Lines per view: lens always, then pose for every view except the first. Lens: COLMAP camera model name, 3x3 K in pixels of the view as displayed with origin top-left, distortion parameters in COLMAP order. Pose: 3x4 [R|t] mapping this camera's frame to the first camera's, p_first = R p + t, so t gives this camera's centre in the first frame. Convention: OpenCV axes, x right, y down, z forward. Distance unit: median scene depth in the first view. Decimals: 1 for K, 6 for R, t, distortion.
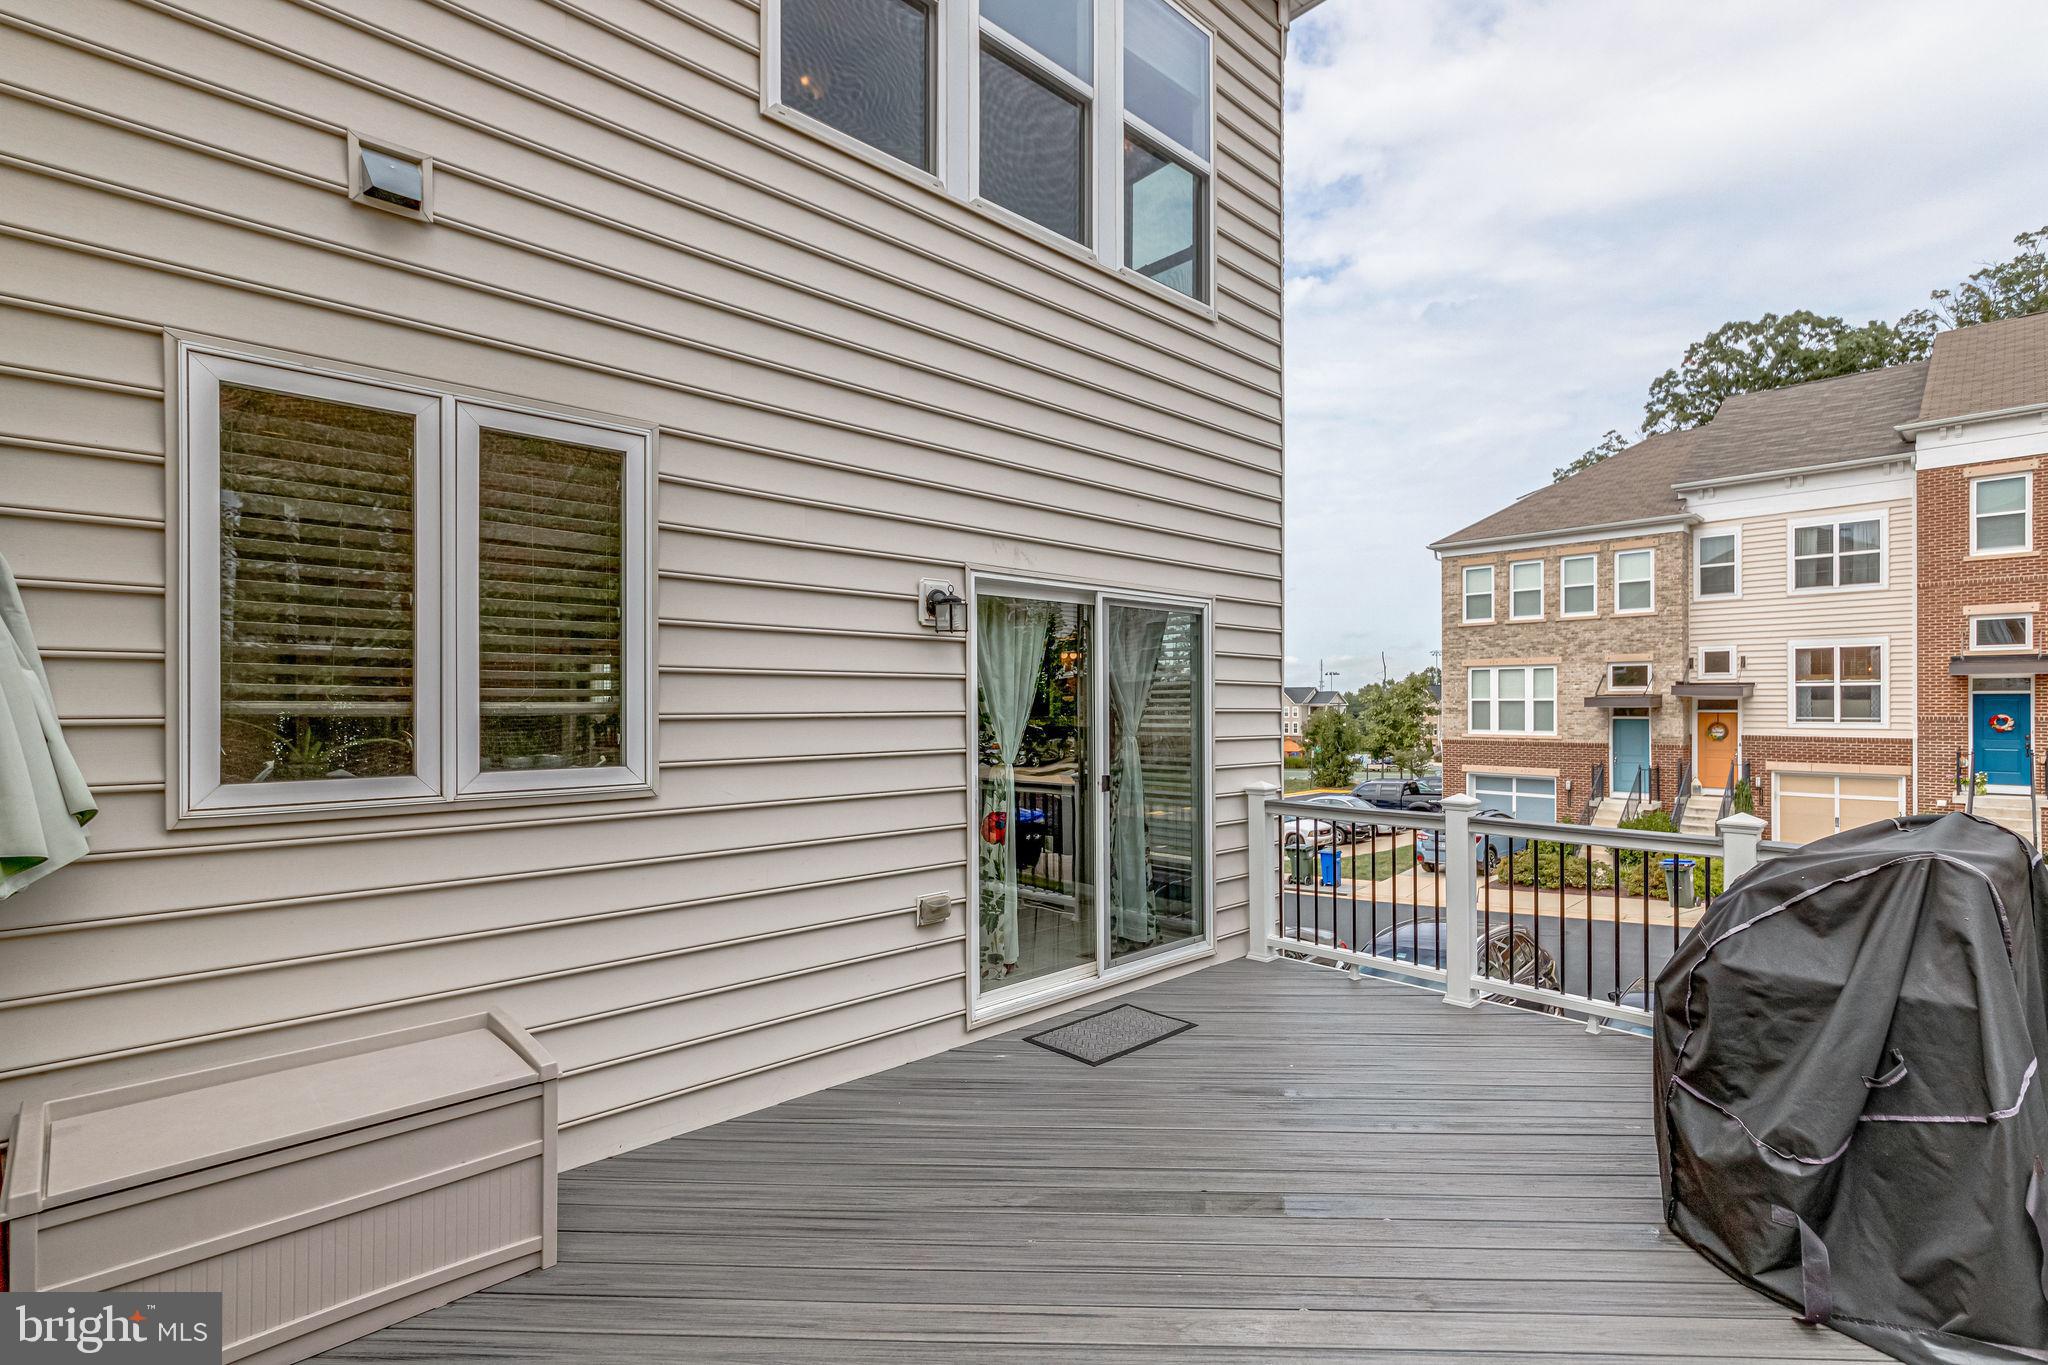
lens RADIAL K [[986.5, 0, 1014.2], [0, 986.5, 701.9], [0, 0, 1]] dist [0.014732, -0.003554]
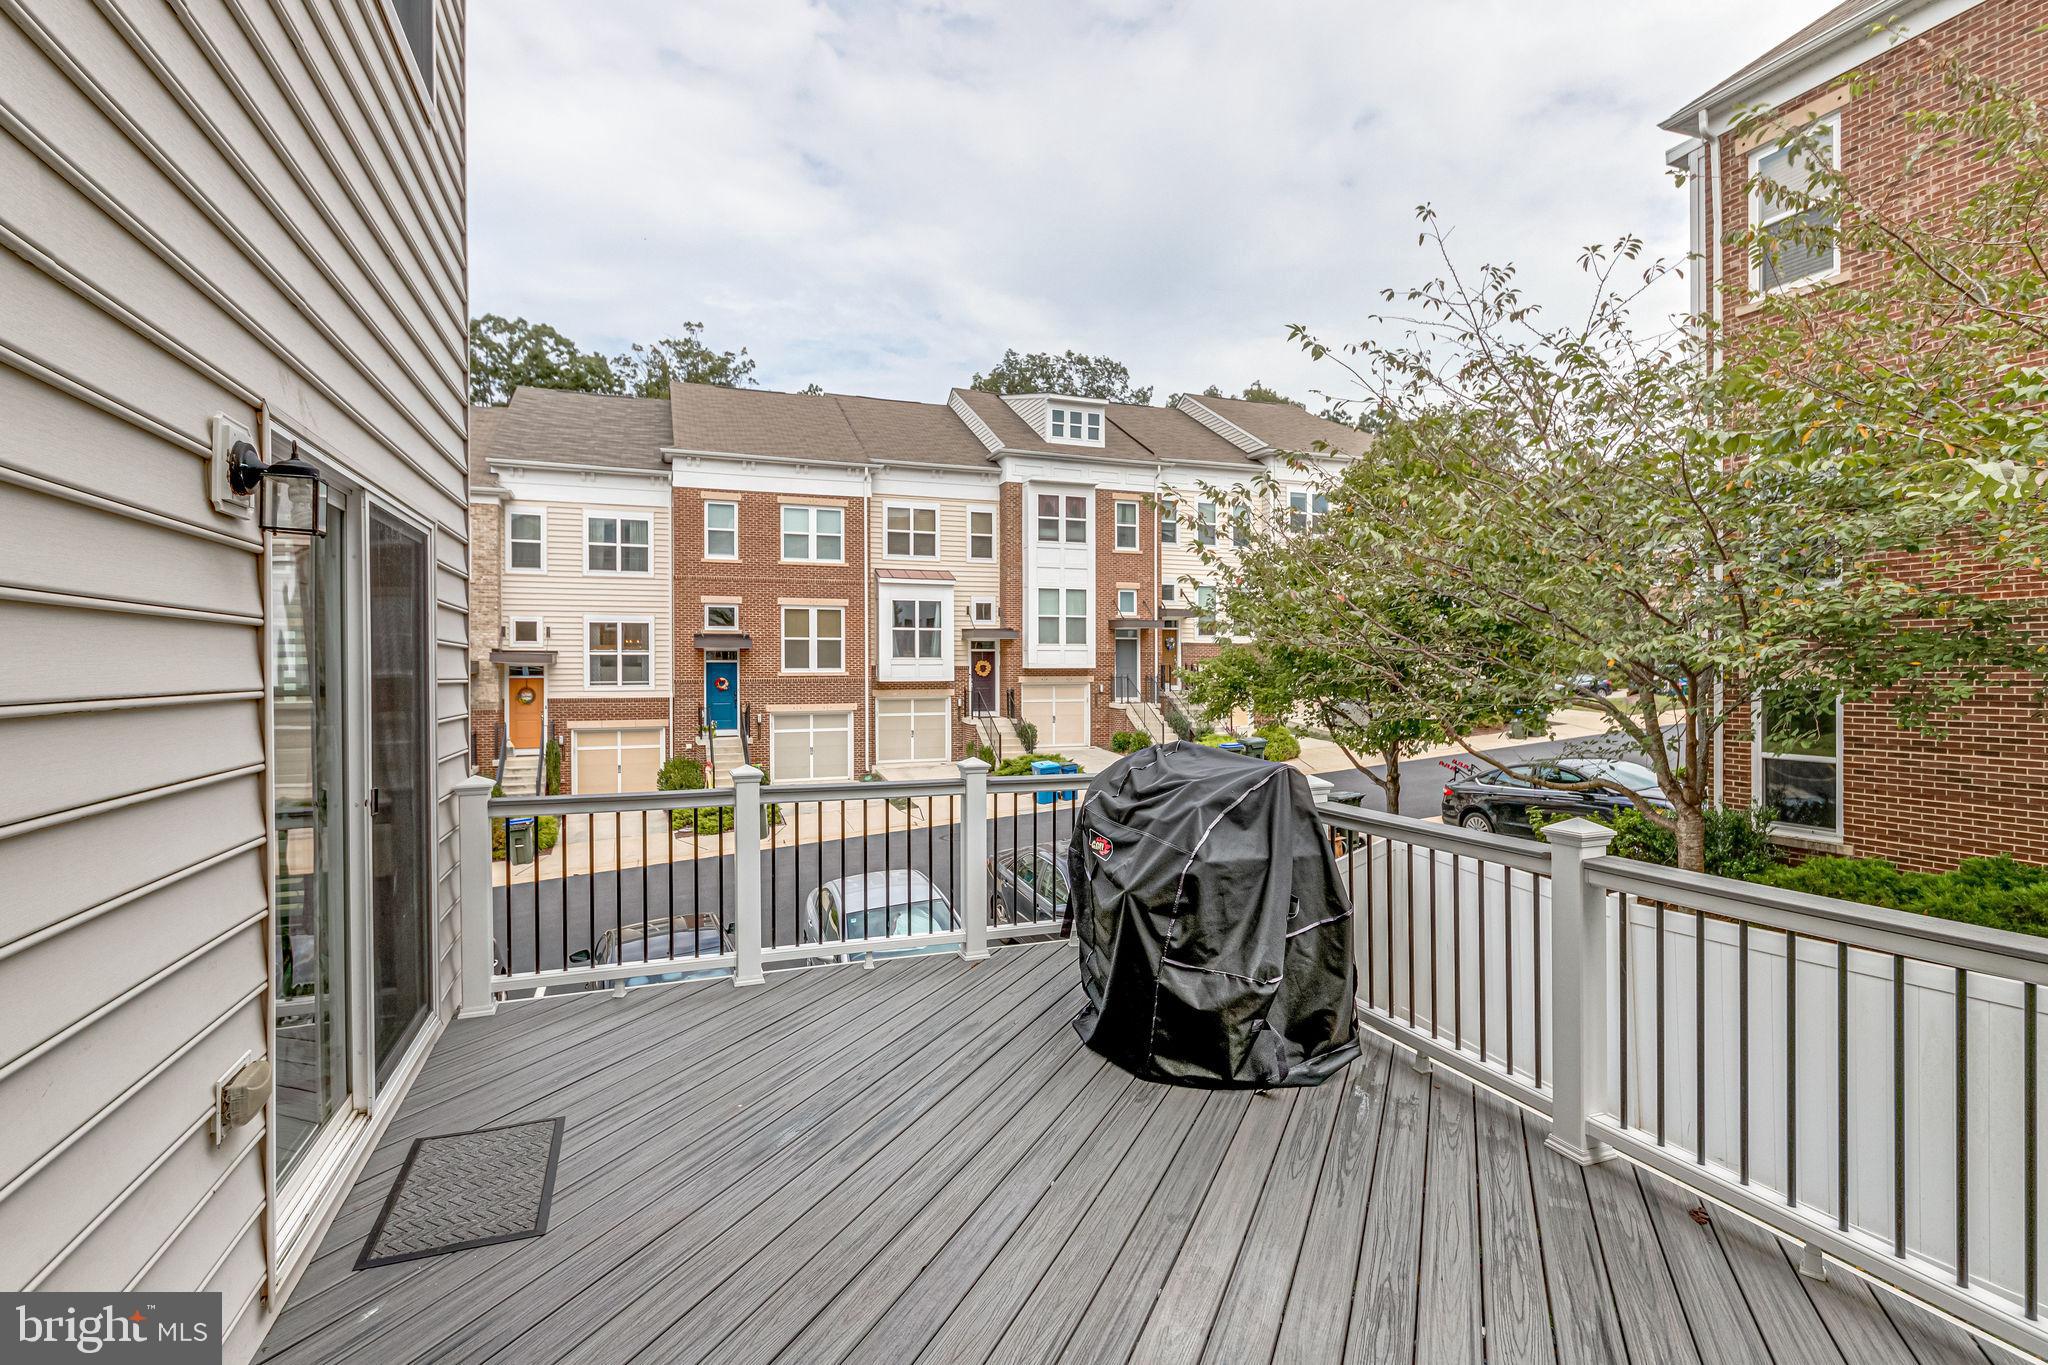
lens RADIAL K [[986.5, 0, 1026.3], [0, 986.5, 670.7], [0, 0, 1]] dist [0.014732, -0.003554]
pose [[0.367388, -0.002444, 0.930065, -0.098020], [-0.000072, 0.999996, 0.002656, -0.000414], [-0.930068, -0.001043, 0.367386, 0.112529]]
